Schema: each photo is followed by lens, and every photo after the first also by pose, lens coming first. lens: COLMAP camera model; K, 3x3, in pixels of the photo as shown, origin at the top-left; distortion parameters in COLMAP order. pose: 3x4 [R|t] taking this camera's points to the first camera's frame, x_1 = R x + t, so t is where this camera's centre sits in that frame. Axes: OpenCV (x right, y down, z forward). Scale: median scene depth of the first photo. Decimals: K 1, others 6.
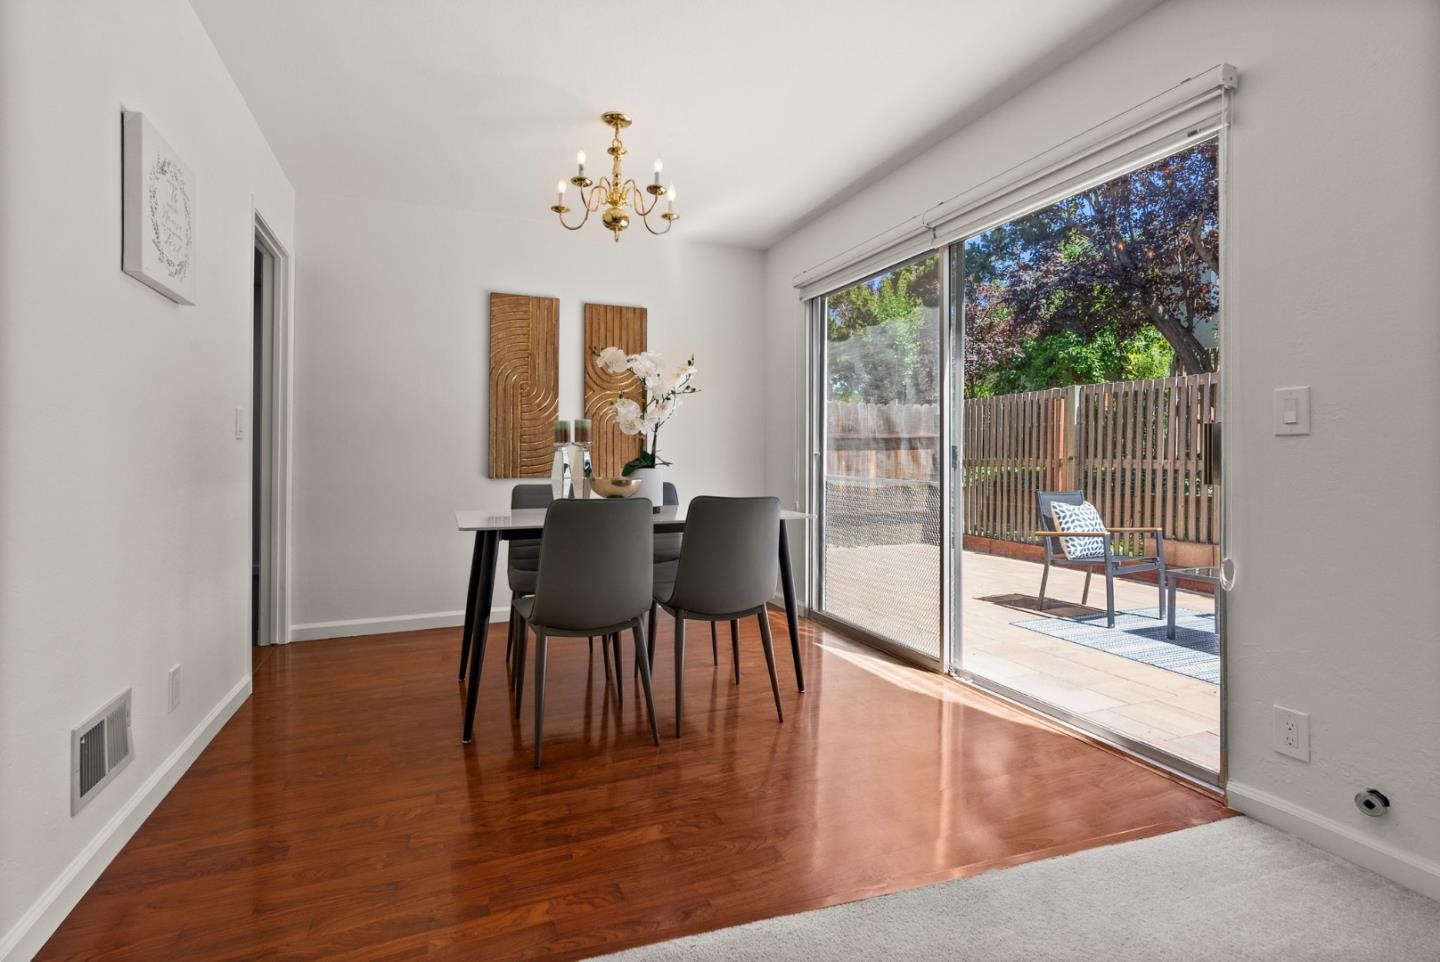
lens RADIAL K [[669.0, 0, 721.3], [0, 669.0, 449.0], [0, 0, 1]] dist [-0.002751, -0.000242]
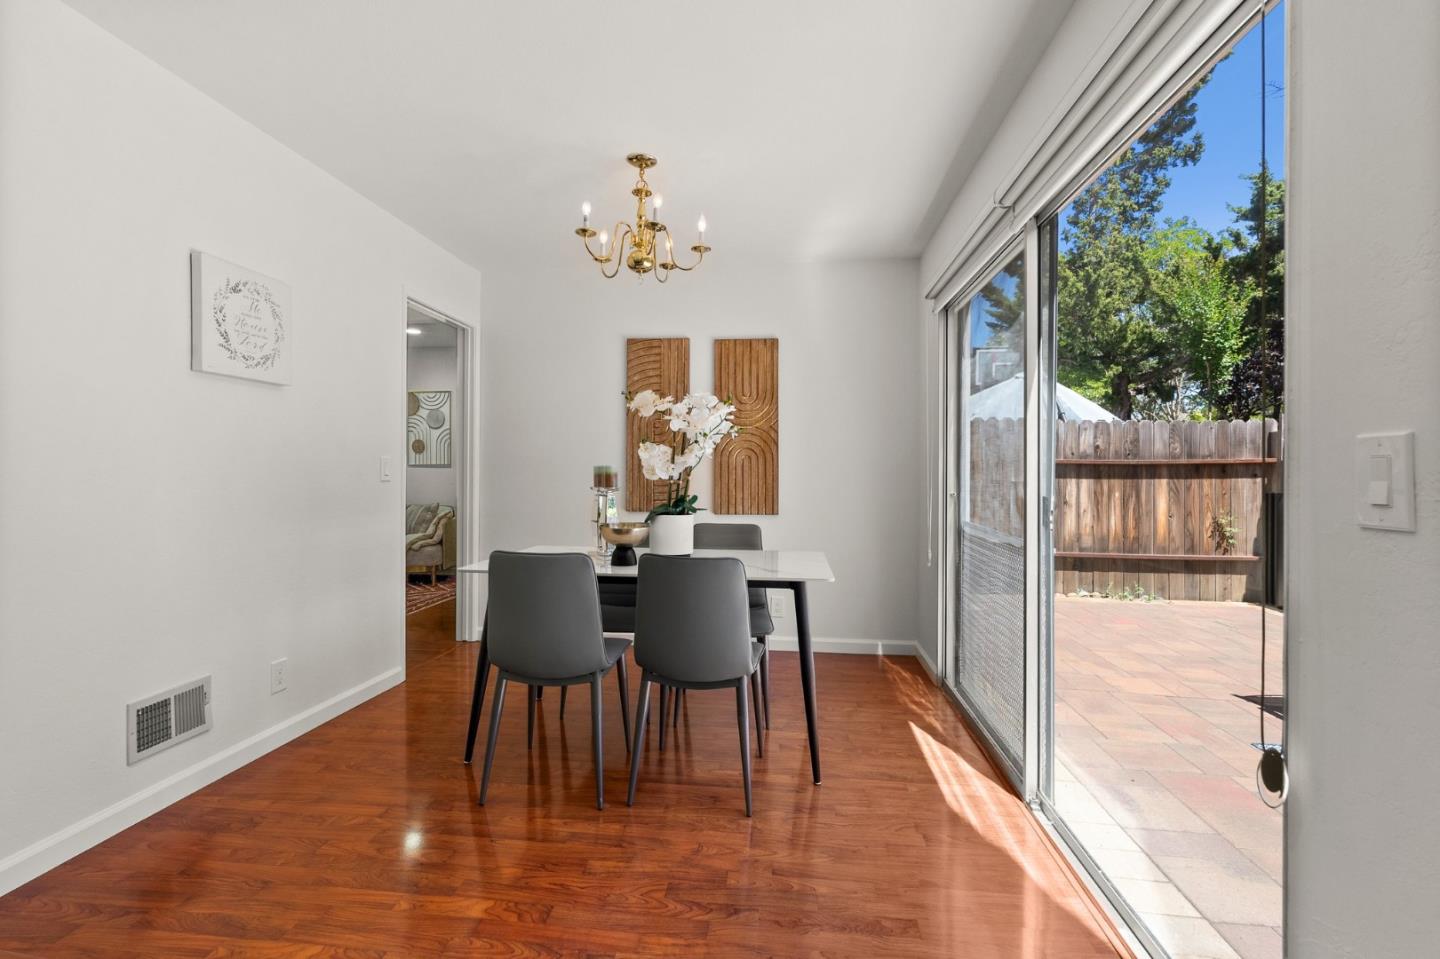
lens RADIAL K [[650.1, 0, 721.2], [0, 650.1, 466.7], [0, 0, 1]] dist [-0.001506, 0.000109]
pose [[0.874113, 0.000344, -0.485722, 0.411471], [0.001357, 0.999994, 0.003149, -0.043224], [0.485720, -0.003412, 0.874108, 0.215969]]
